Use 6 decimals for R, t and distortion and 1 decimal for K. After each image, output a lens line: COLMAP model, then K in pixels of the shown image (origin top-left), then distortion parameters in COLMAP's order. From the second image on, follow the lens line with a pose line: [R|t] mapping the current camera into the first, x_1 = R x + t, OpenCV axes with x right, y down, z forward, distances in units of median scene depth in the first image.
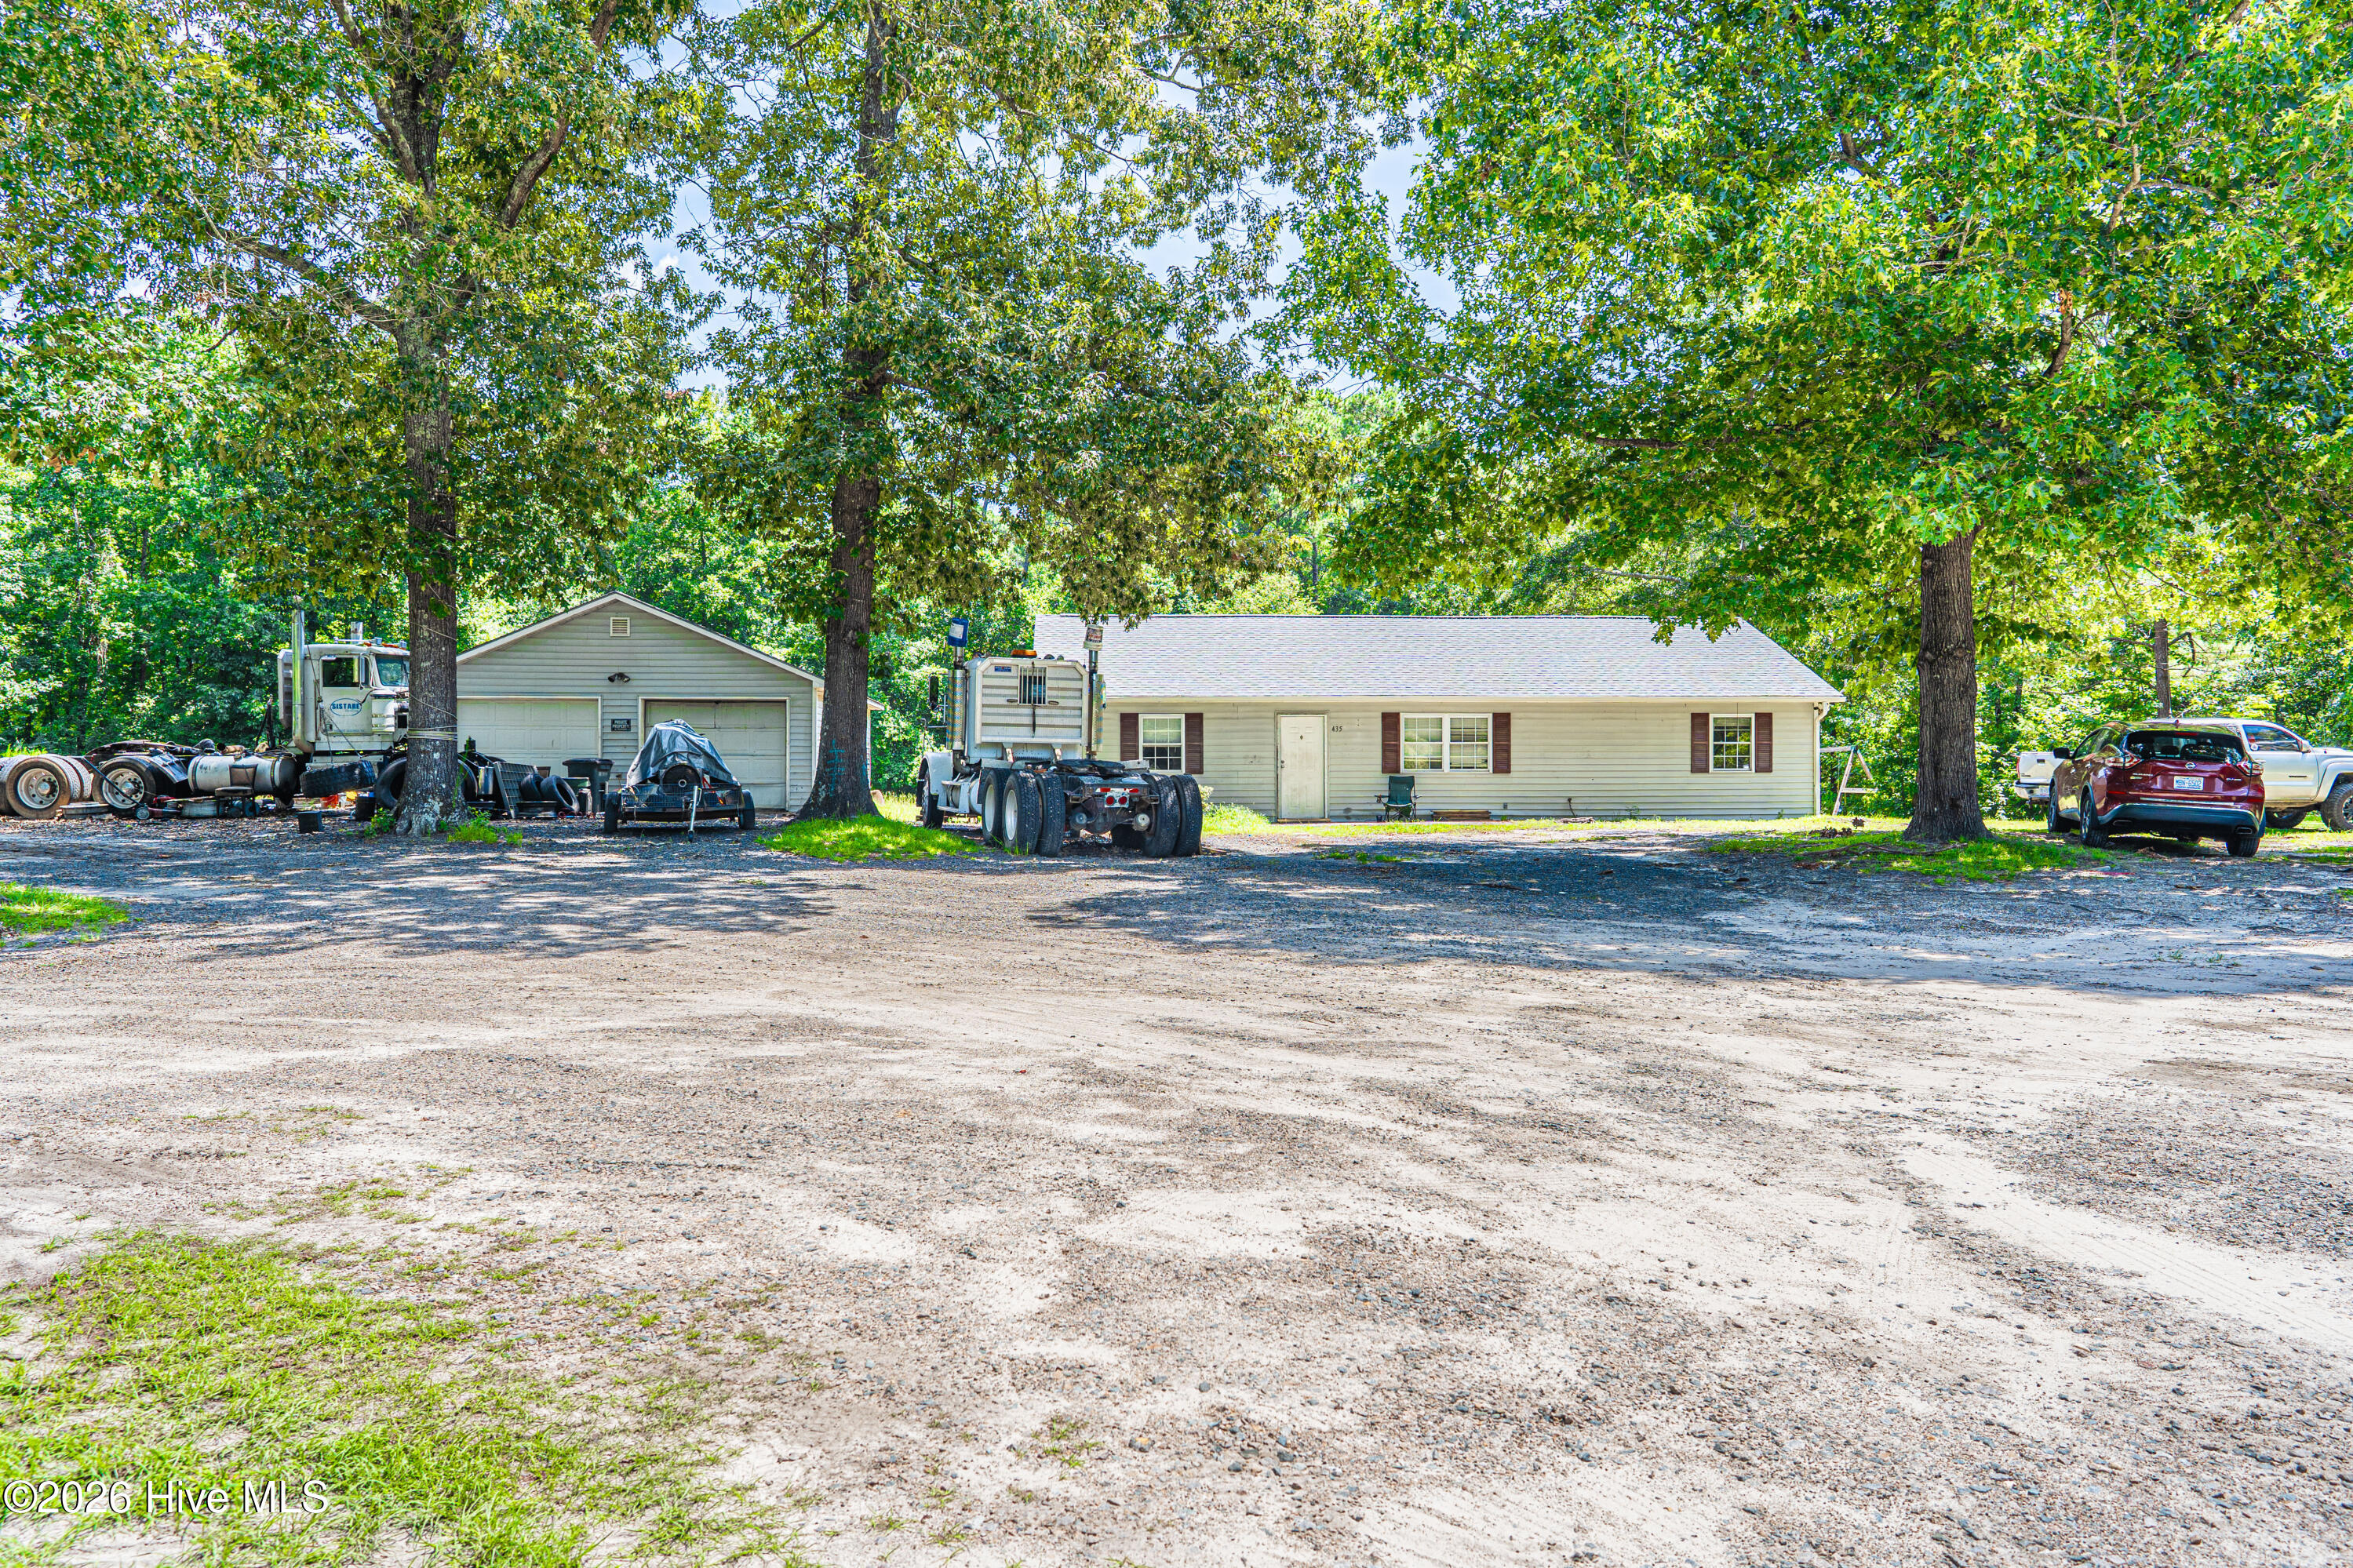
lens RADIAL K [[1574.8, 0, 1258.8], [0, 1574.8, 758.2], [0, 0, 1]] dist [-0.009560, 0.008258]
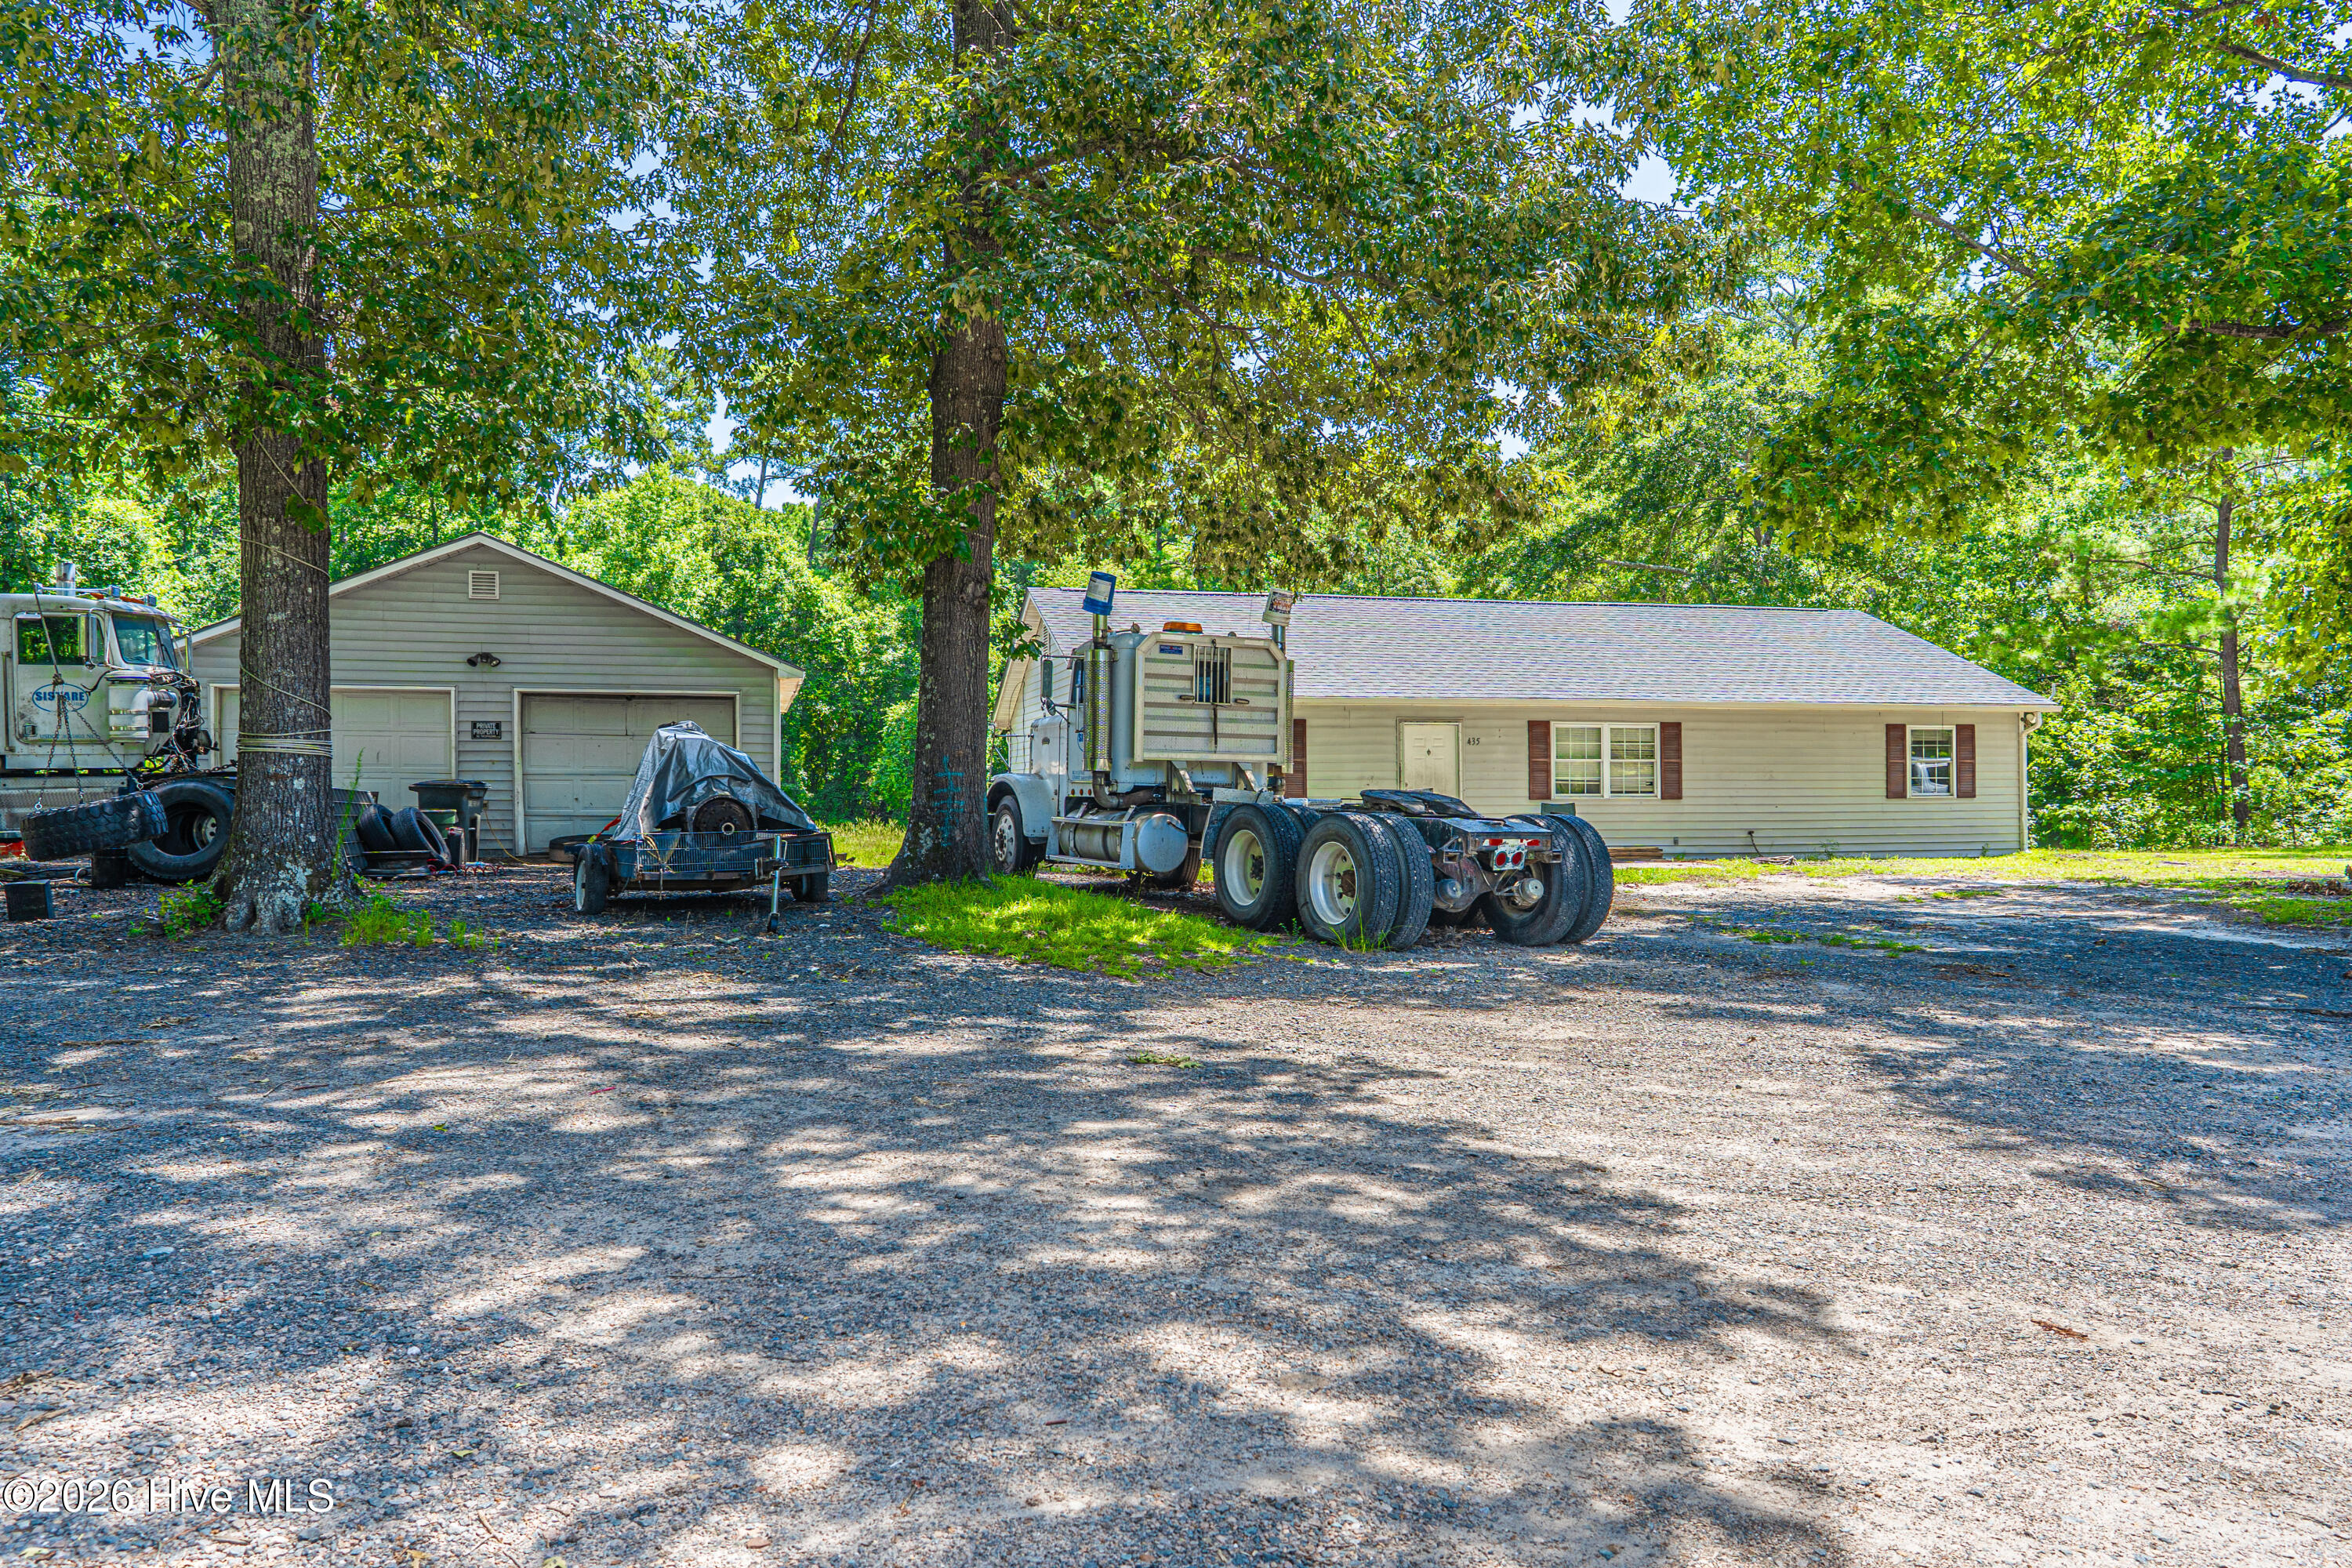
lens RADIAL K [[1574.3, 0, 1210.7], [0, 1574.3, 780.1], [0, 0, 1]] dist [-0.009560, 0.008258]
pose [[0.986792, 0.001563, 0.161985, -0.200403], [-0.002823, 0.999967, 0.007553, -0.005294], [-0.161968, -0.007911, 0.986764, 0.273629]]
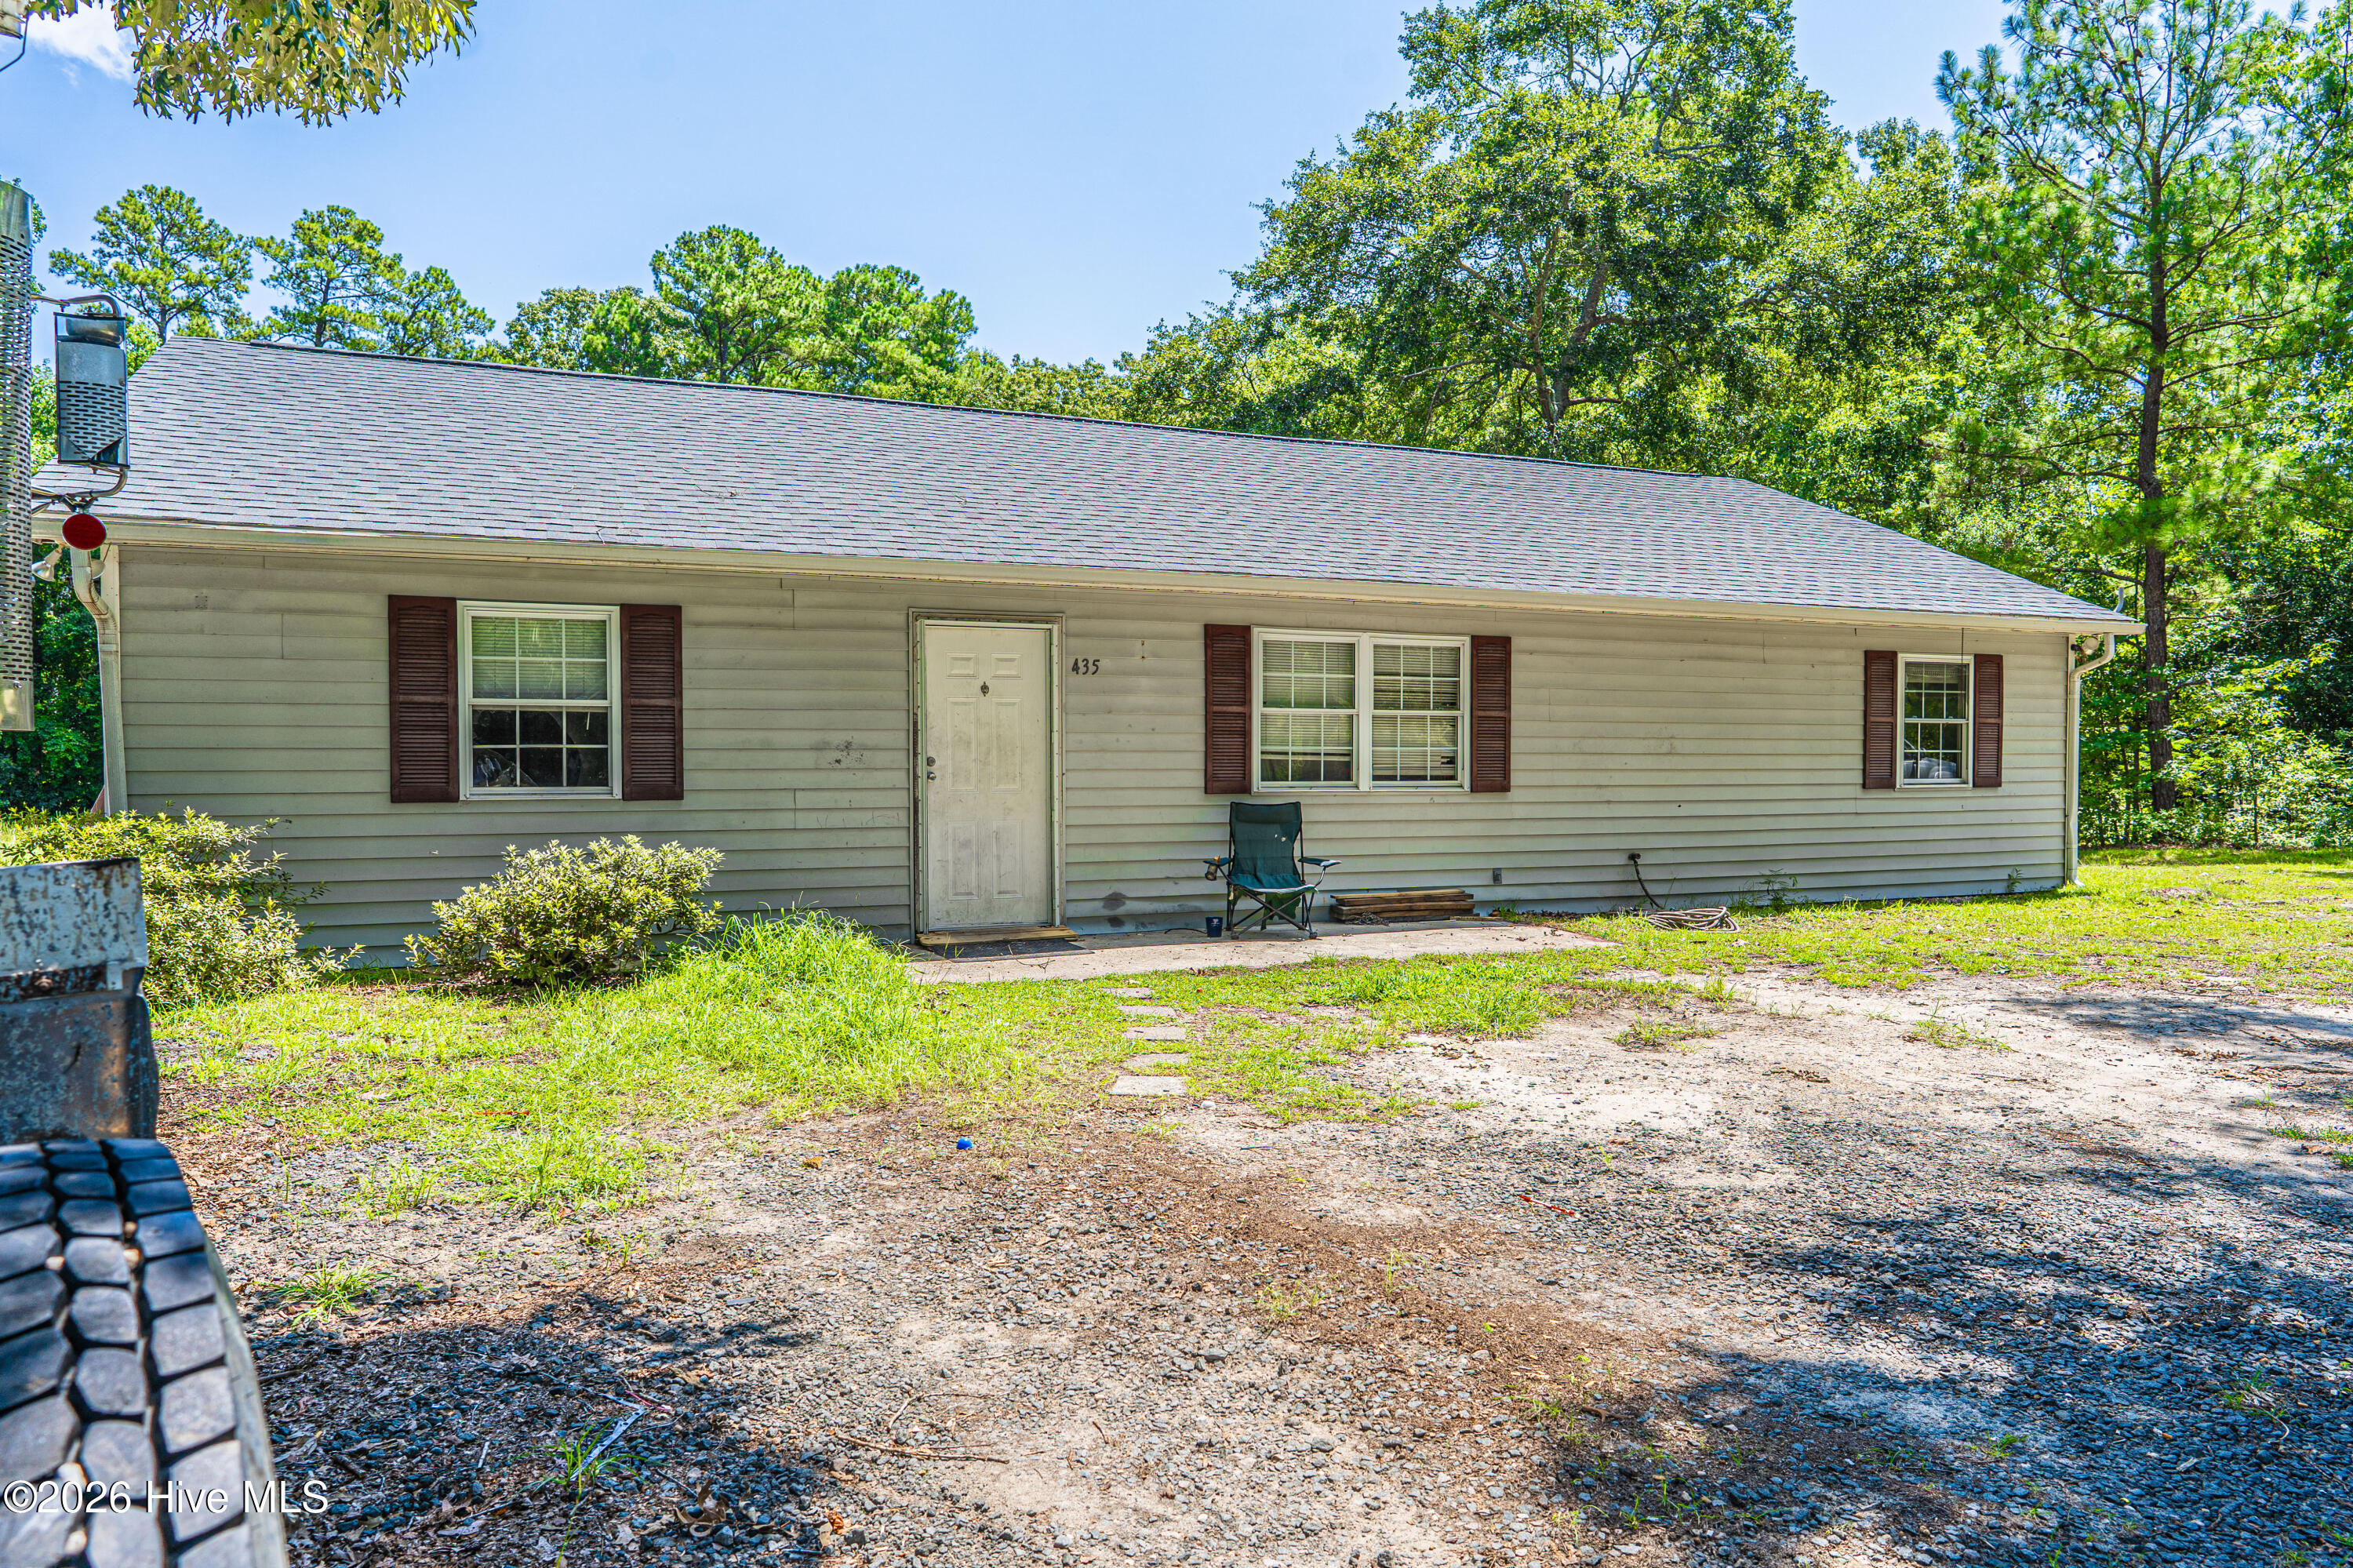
lens RADIAL K [[1575.1, 0, 1199.7], [0, 1575.1, 793.5], [0, 0, 1]] dist [-0.009560, 0.008258]
pose [[0.946507, -0.002873, 0.322671, -0.038917], [-0.009905, 0.999231, 0.037950, -0.004146], [-0.322532, -0.039116, 0.945750, 0.668878]]
